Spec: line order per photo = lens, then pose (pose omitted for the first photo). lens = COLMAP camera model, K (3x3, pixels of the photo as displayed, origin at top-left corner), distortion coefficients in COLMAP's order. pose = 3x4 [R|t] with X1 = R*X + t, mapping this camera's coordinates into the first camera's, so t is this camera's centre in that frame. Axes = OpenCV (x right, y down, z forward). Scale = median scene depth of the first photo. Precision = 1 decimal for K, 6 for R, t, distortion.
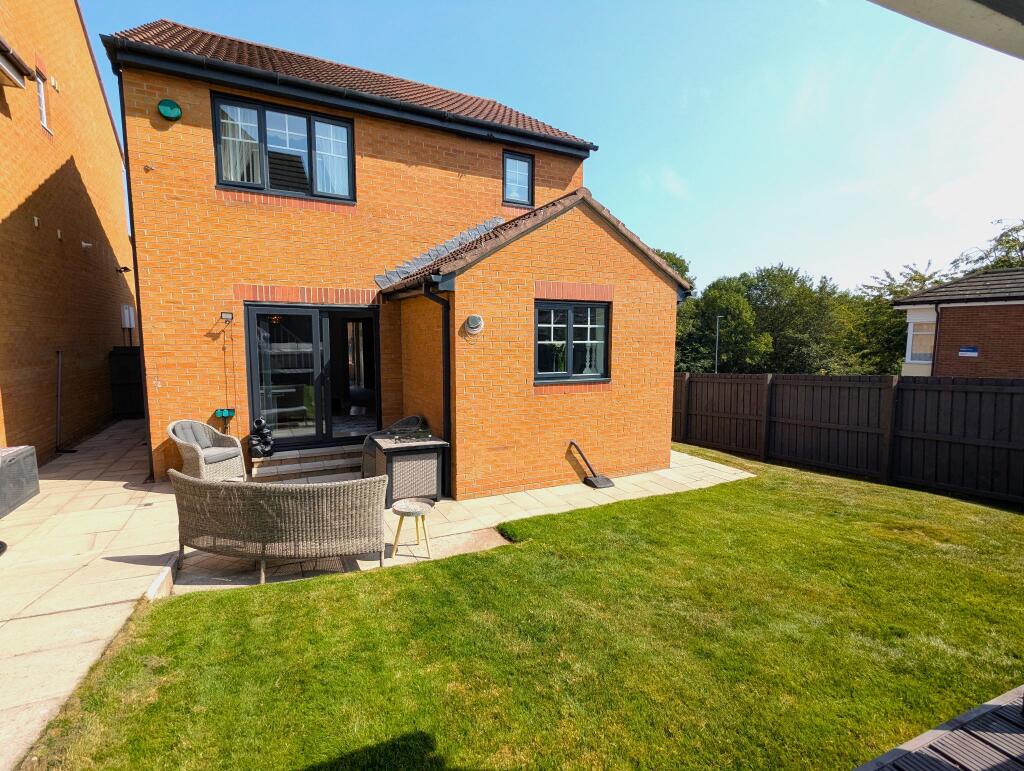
lens RADIAL K [[481.1, 0, 512.0], [0, 481.1, 384.9], [0, 0, 1]] dist [0.003690, 0.000742]
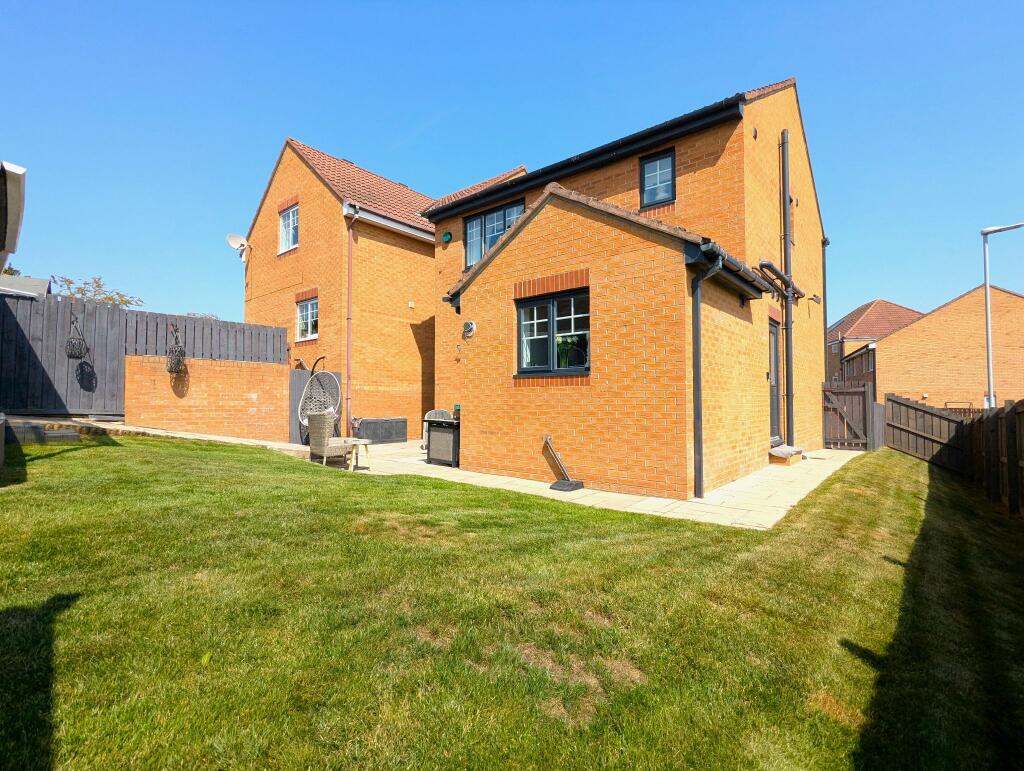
lens RADIAL K [[481.1, 0, 515.1], [0, 481.1, 382.6], [0, 0, 1]] dist [0.003690, 0.000742]
pose [[0.404481, -0.038261, -0.913746, 0.985516], [-0.091789, 0.992381, -0.082185, 0.095456], [0.909928, 0.117114, 0.397888, 0.547541]]
